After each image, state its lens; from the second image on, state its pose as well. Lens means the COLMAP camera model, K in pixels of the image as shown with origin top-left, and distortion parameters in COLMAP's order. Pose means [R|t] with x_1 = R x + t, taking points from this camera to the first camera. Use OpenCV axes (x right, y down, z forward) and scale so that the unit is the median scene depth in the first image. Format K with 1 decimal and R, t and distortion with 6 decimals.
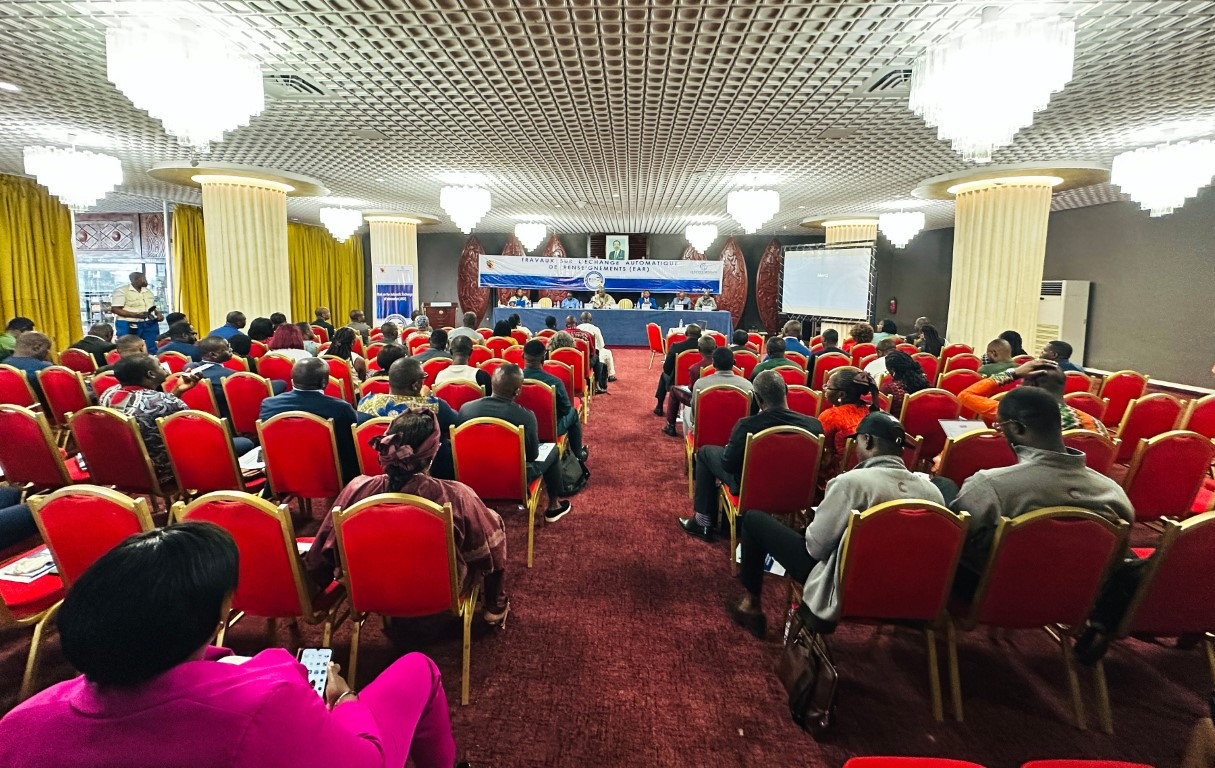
lens RADIAL K [[490.0, 0, 613.0], [0, 490.0, 325.0], [0, 0, 1]] dist [0.003439, 0.000047]
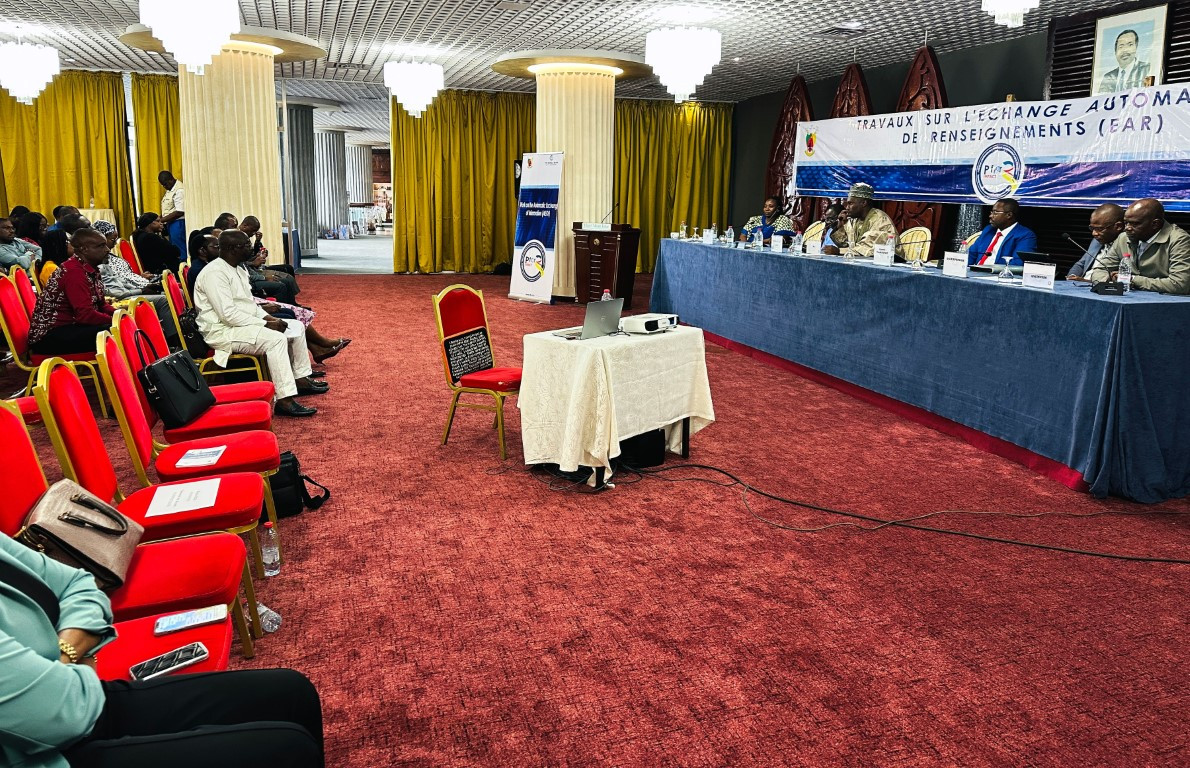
lens RADIAL K [[860.4, 0, 568.3], [0, 860.4, 291.0], [0, 0, 1]] dist [0.058471, -0.039685]
pose [[0.345519, 0.100838, -0.932978, 0.407781], [-0.084298, 0.993526, 0.076163, -0.033318], [0.934618, 0.052332, 0.351782, 0.543395]]
